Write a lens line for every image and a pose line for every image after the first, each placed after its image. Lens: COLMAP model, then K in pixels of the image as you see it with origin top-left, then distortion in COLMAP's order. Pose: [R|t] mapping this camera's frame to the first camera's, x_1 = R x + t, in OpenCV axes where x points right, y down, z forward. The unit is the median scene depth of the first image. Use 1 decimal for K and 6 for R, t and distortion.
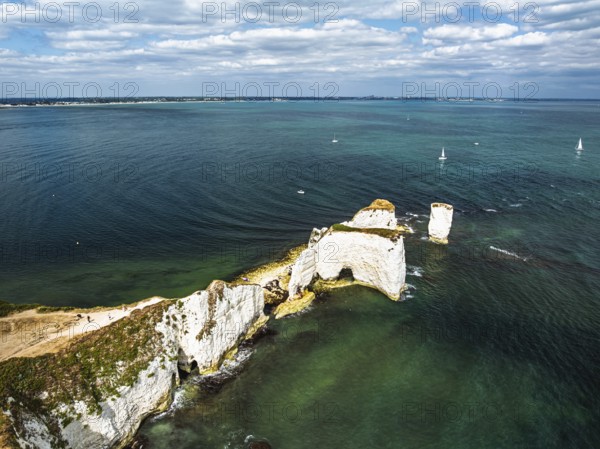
lens RADIAL K [[423.6, 0, 300.0], [0, 423.6, 224.5], [0, 0, 1]] dist [-0.008027, -0.001395]
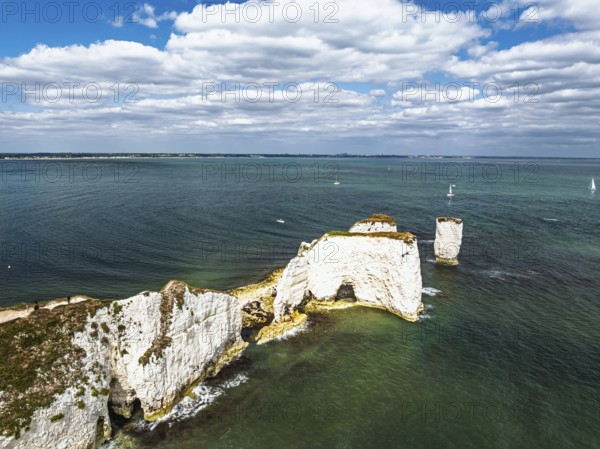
lens RADIAL K [[427.2, 0, 294.3], [0, 427.2, 223.1], [0, 0, 1]] dist [-0.035055, 0.029874]
pose [[0.998895, -0.002731, 0.046912, -0.022670], [0.009240, 0.990238, -0.139080, 0.094958], [-0.046074, 0.139360, 0.989169, 0.195609]]
